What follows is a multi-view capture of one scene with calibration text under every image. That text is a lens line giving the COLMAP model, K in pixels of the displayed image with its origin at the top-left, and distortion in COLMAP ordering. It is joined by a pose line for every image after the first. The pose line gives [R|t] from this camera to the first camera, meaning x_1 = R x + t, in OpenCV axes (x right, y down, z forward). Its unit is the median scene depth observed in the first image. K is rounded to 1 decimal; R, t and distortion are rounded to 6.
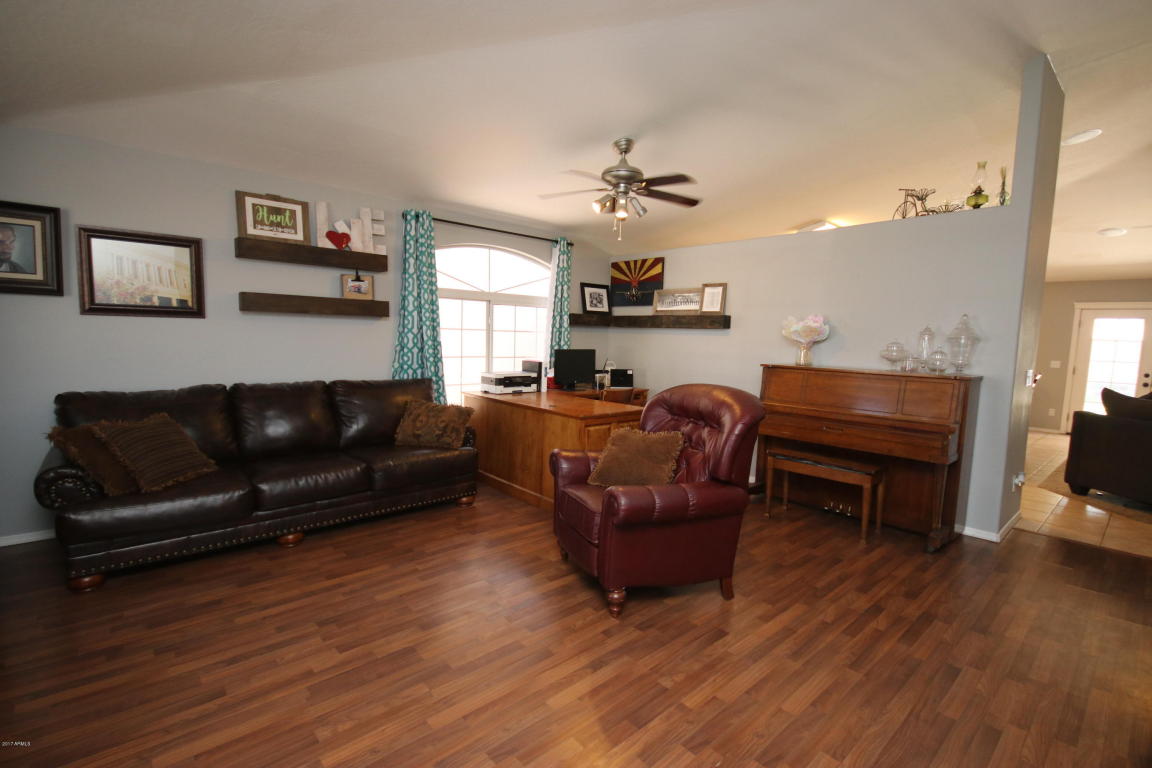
lens RADIAL K [[533.3, 0, 580.9], [0, 533.3, 380.5], [0, 0, 1]] dist [0.011549, -0.011798]
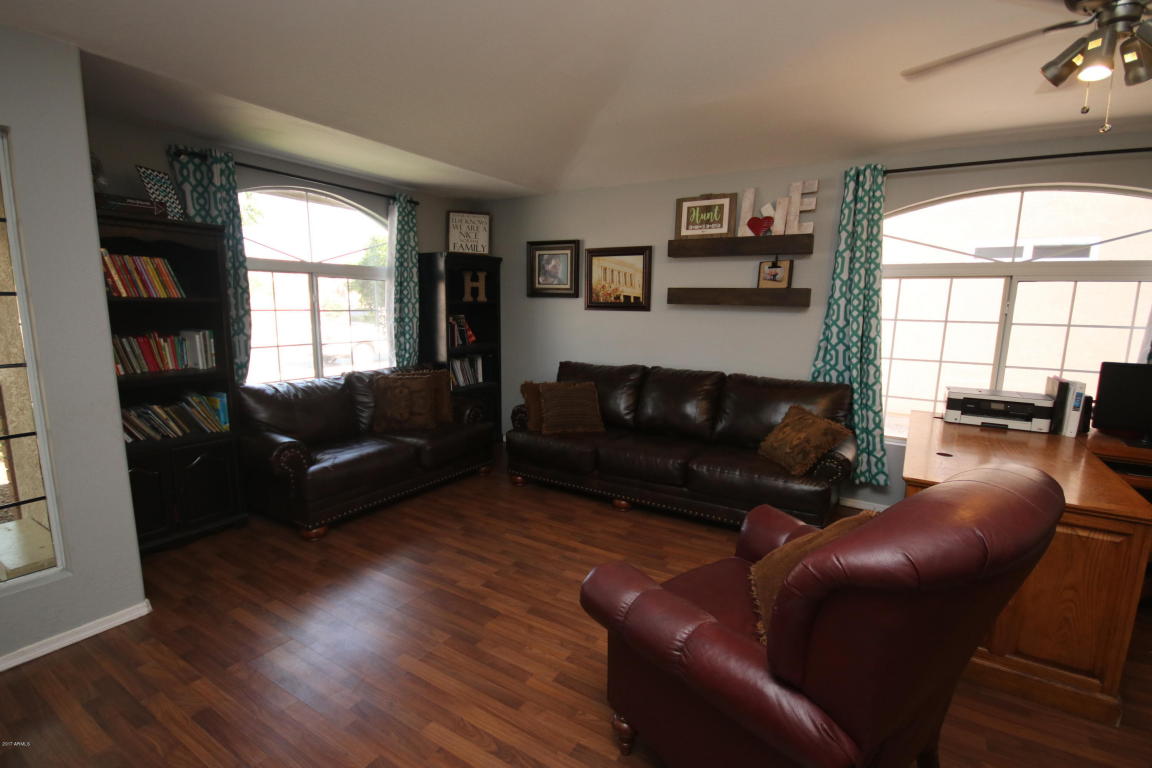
lens RADIAL K [[533.3, 0, 579.3], [0, 533.3, 381.0], [0, 0, 1]] dist [0.011549, -0.011798]
pose [[0.285390, 0.099057, -0.953279, 0.407916], [-0.106388, 0.991772, 0.071206, -0.027543], [0.952488, 0.081096, 0.293580, 0.482803]]
